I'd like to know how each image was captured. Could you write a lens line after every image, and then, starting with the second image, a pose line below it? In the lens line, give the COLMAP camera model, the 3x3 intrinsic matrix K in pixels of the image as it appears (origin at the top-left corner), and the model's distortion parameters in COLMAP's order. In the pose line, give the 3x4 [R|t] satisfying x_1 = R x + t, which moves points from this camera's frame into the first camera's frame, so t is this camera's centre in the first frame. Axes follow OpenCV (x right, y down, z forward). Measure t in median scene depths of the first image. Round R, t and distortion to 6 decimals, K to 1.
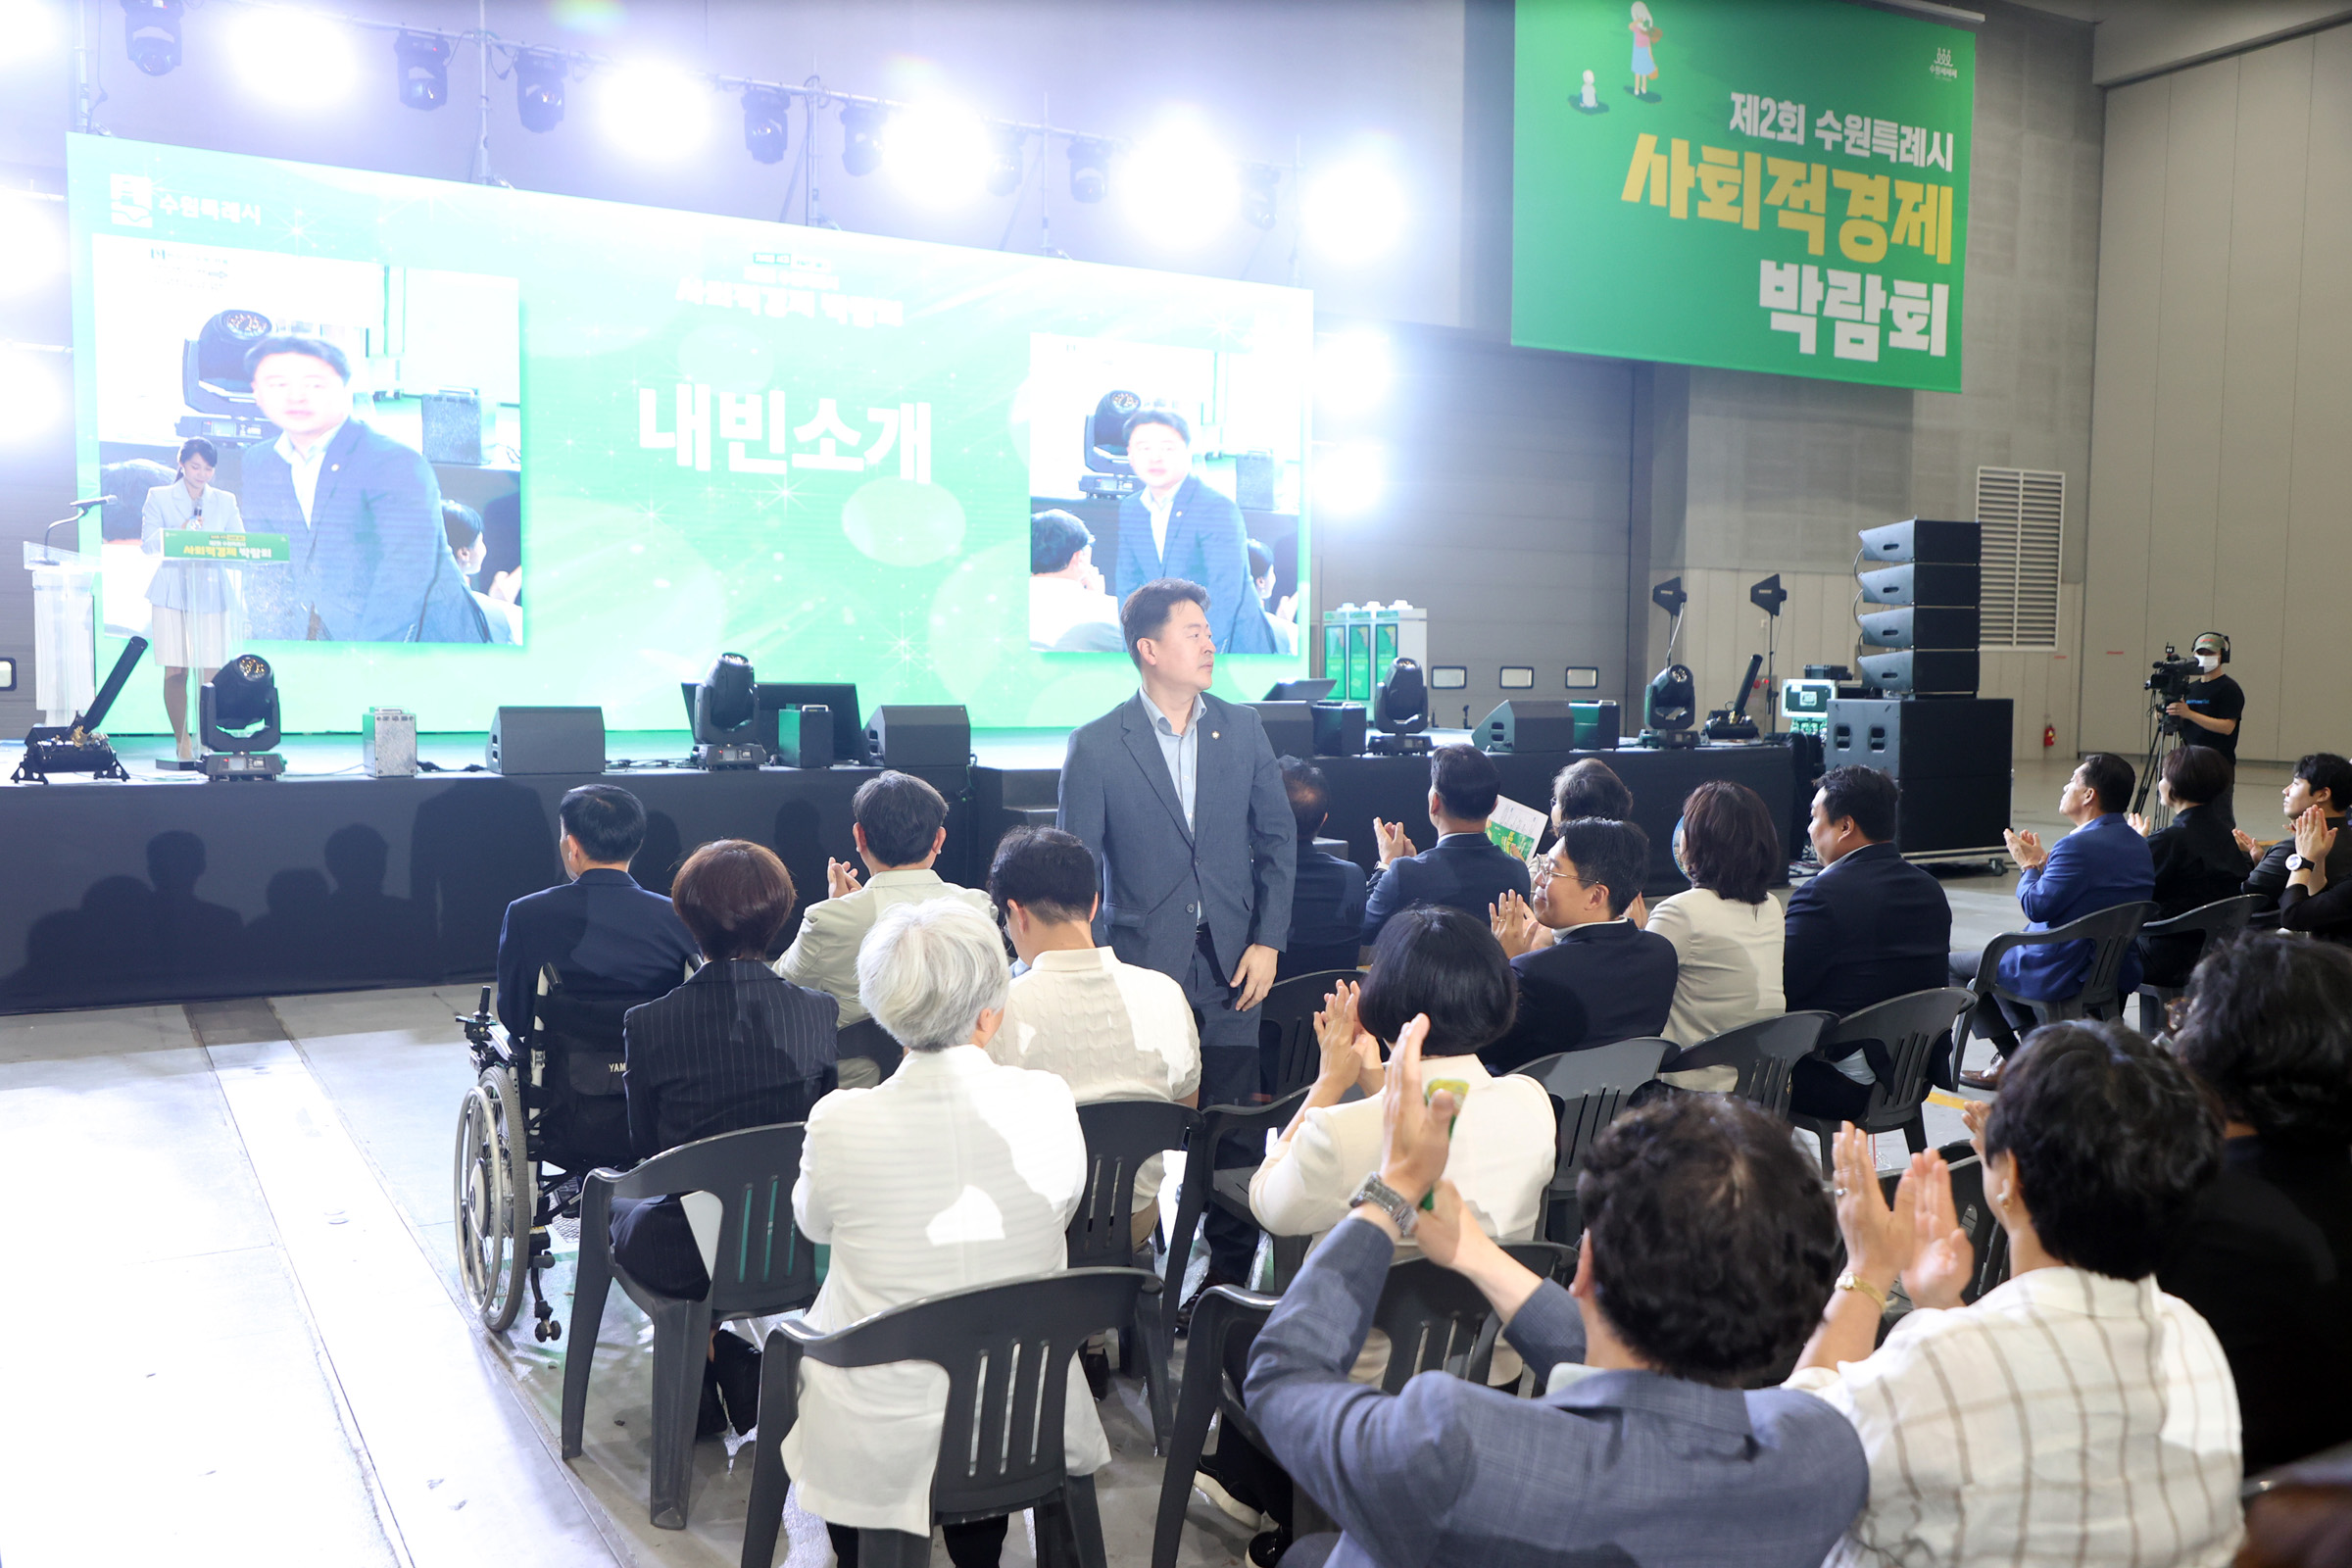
lens RADIAL K [[1982.2, 0, 1173.0], [0, 1982.2, 803.2], [0, 0, 1]] dist [-0.012648, 0.063574]
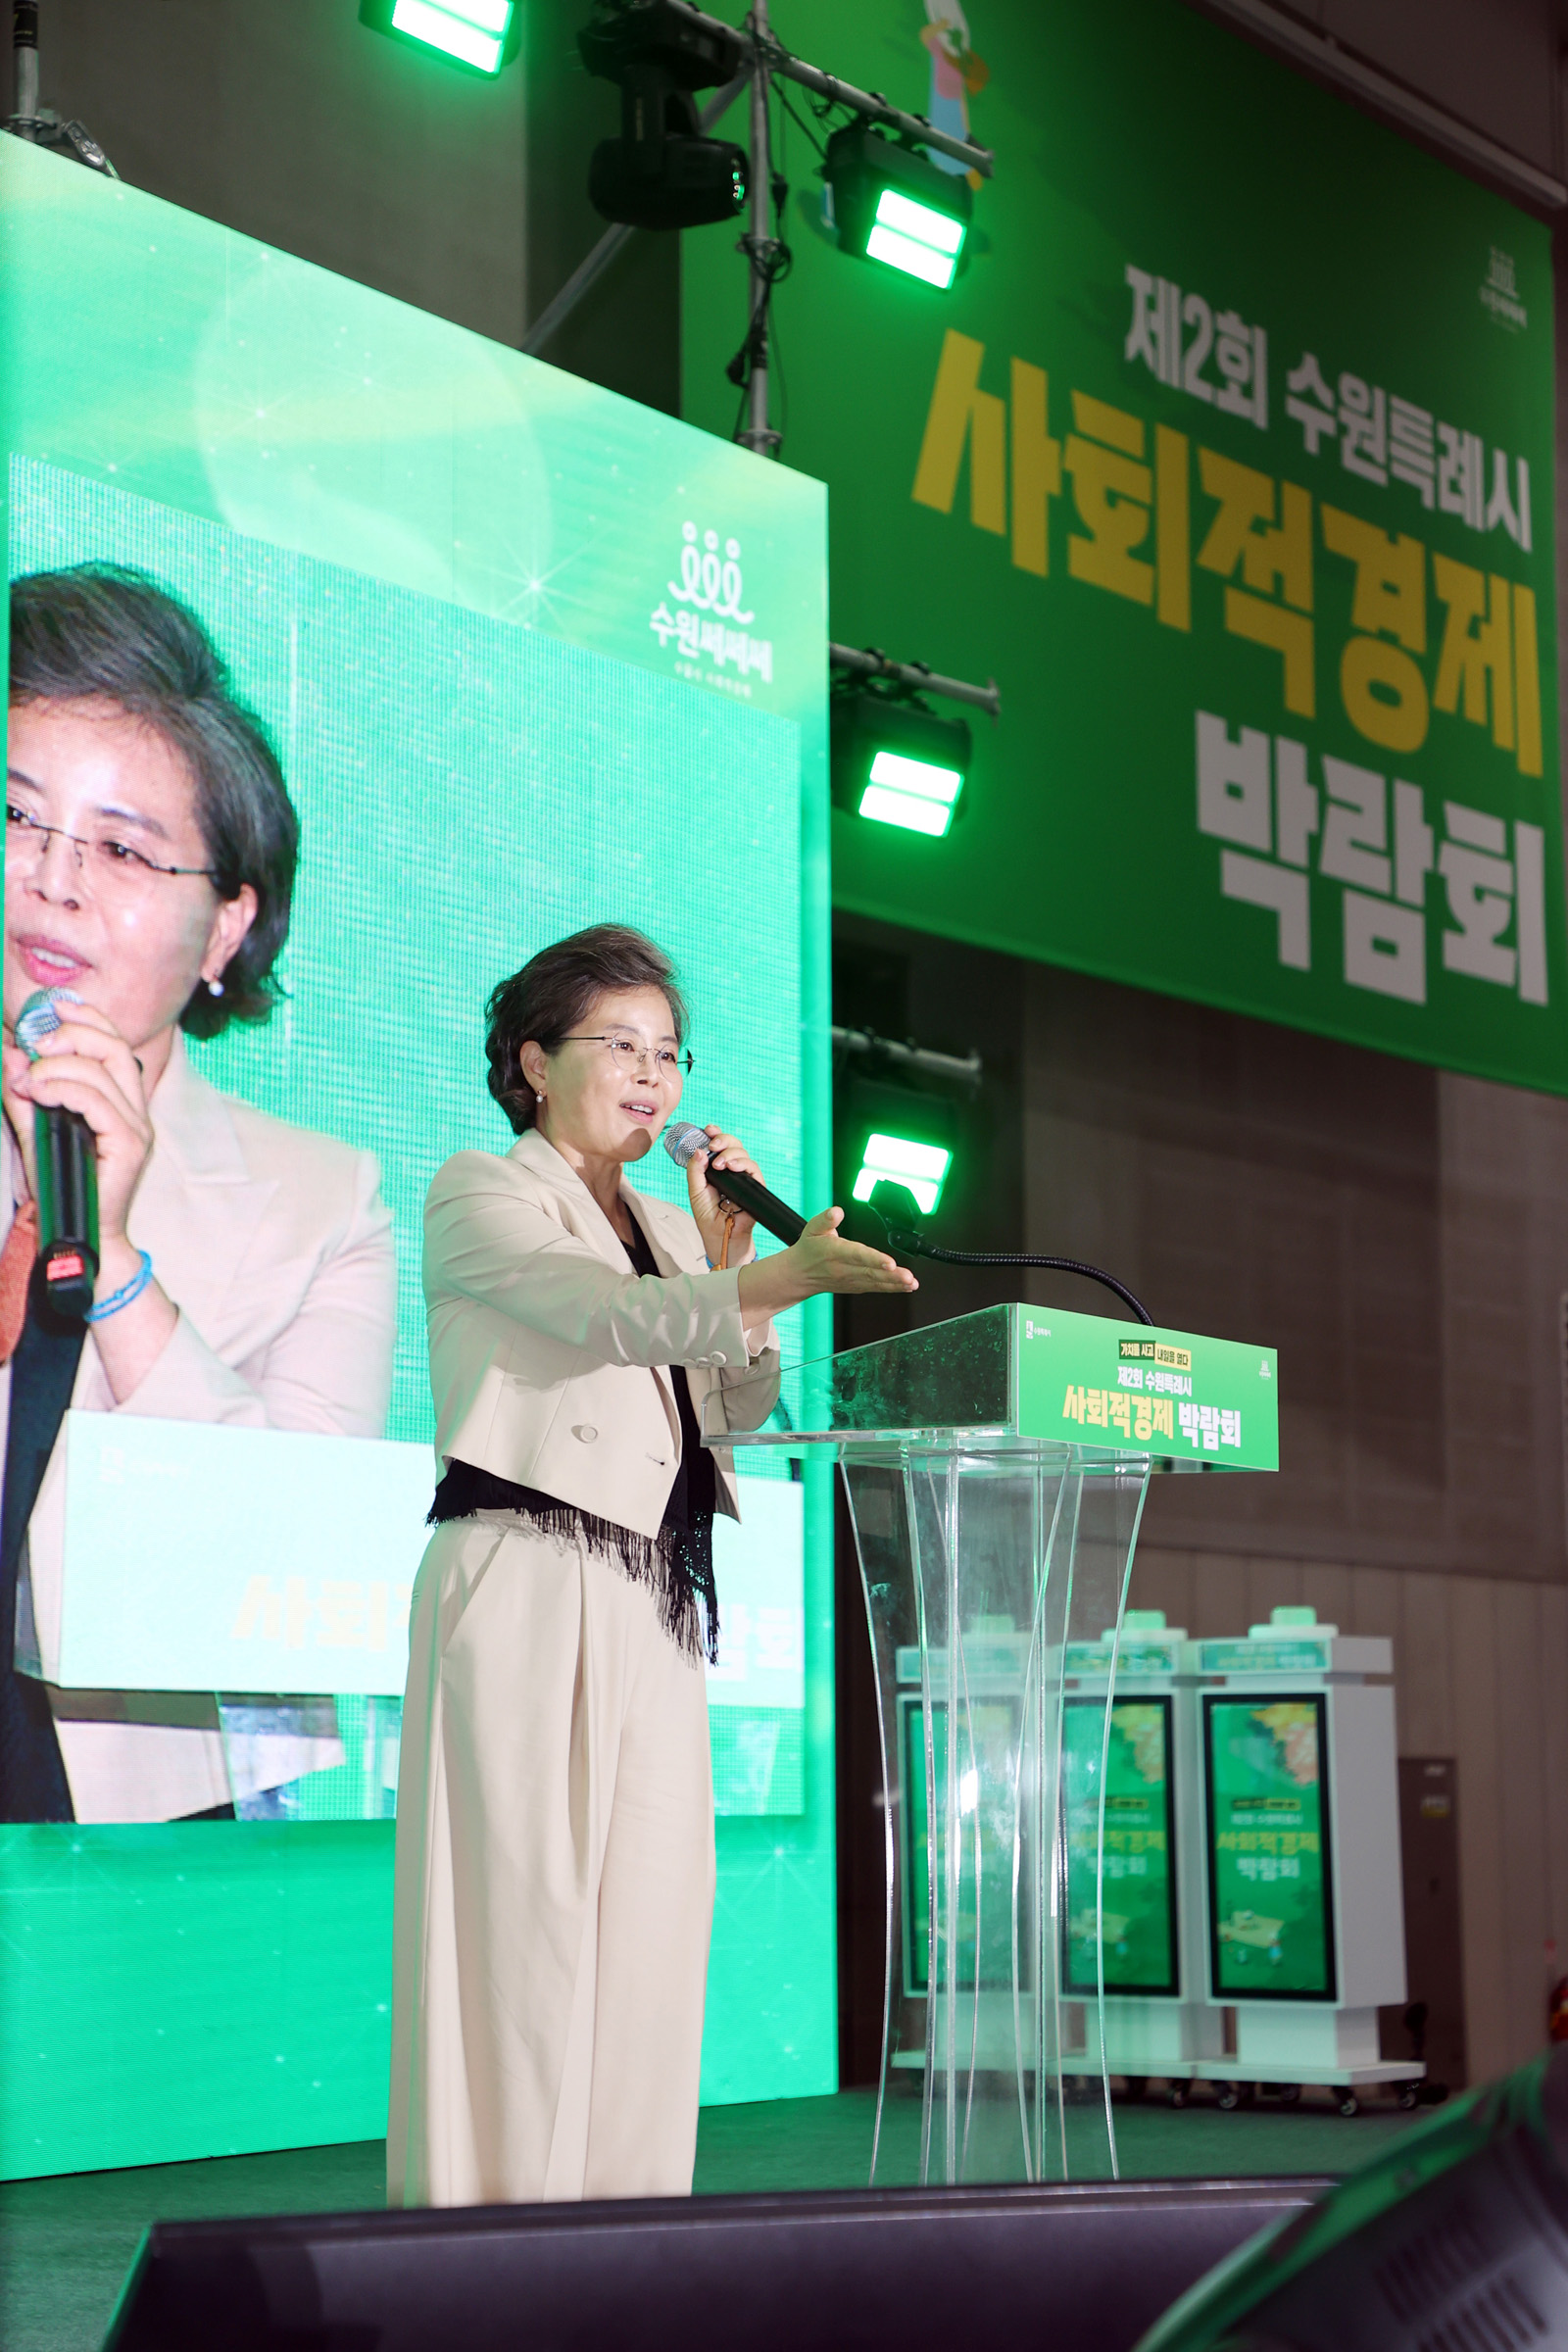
lens RADIAL K [[4547.0, 0, 845.1], [0, 4547.0, 1090.7], [0, 0, 1]] dist [0.335826, 0.000000]
pose [[0.896959, 0.054806, 0.438704, -0.232743], [0.044878, 0.975875, -0.213670, -0.045281], [-0.439830, 0.211341, 0.872860, 0.527180]]
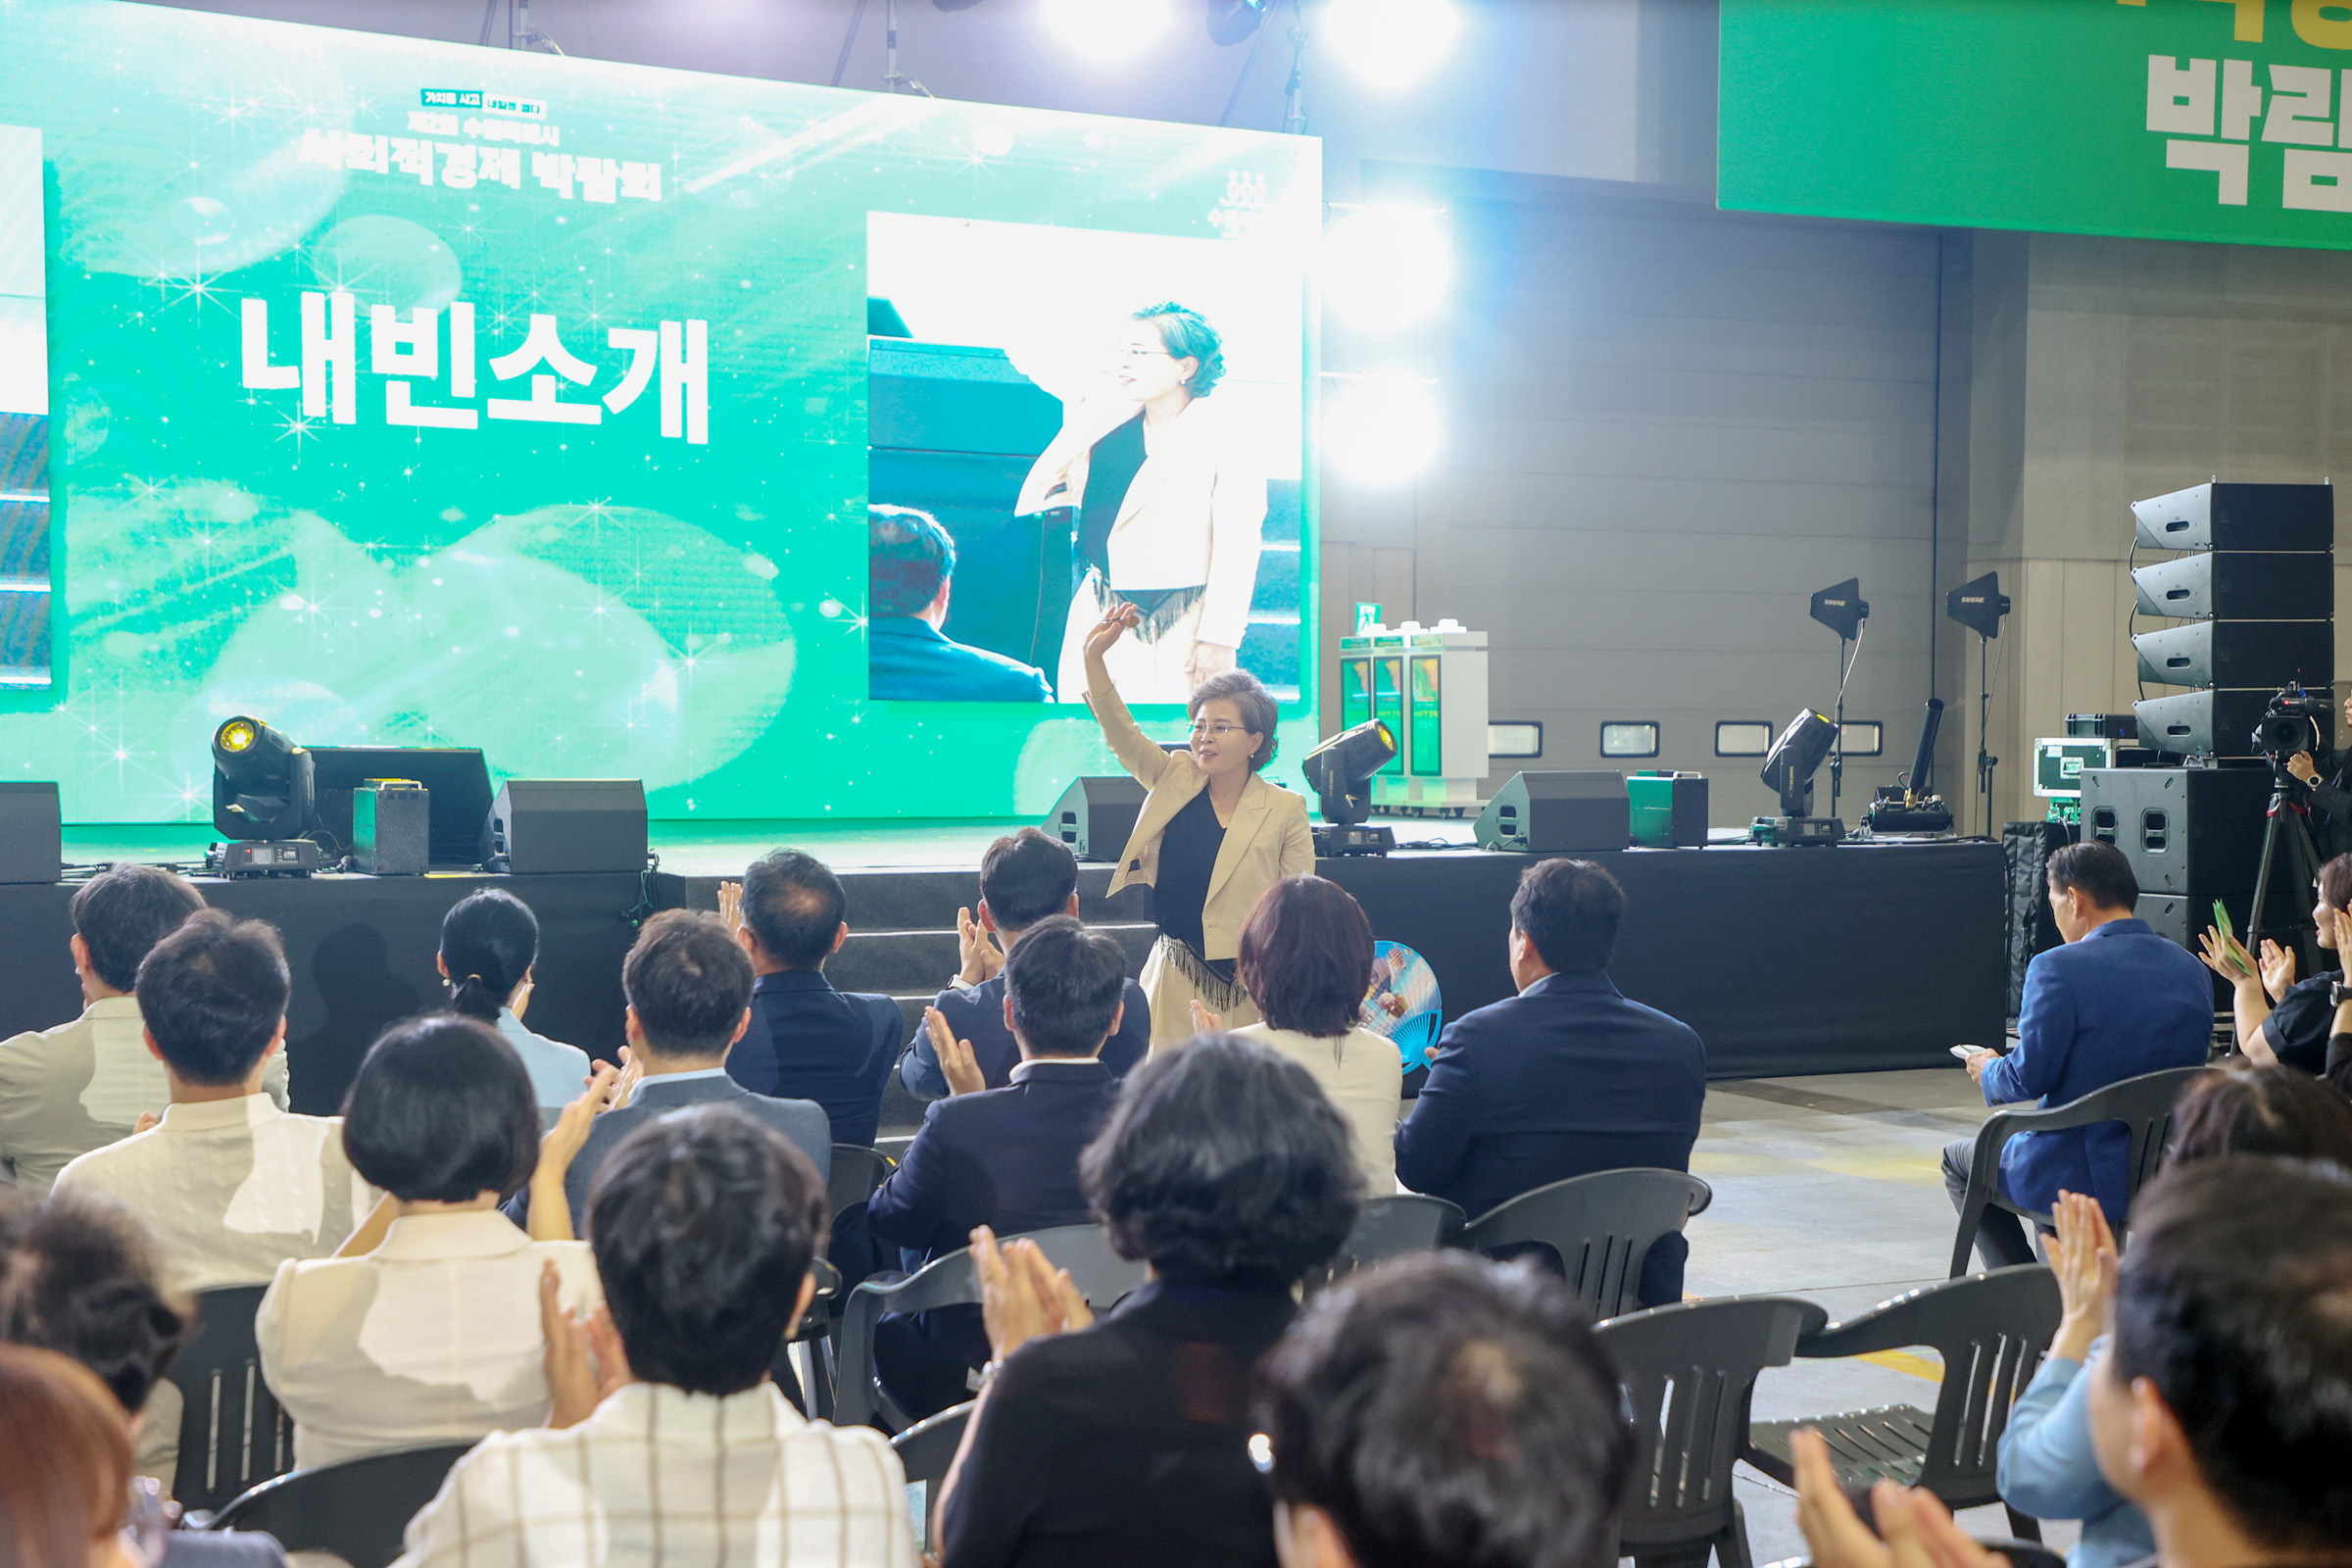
lens RADIAL K [[3212.3, 0, 1165.2], [0, 3212.3, 788.9], [0, 0, 1]] dist [0.223809, 0.000000]
pose [[0.998175, -0.002671, -0.060326, 0.095249], [-0.000280, 0.998806, -0.048842, 0.004461], [0.060385, 0.048770, 0.996983, -0.049040]]
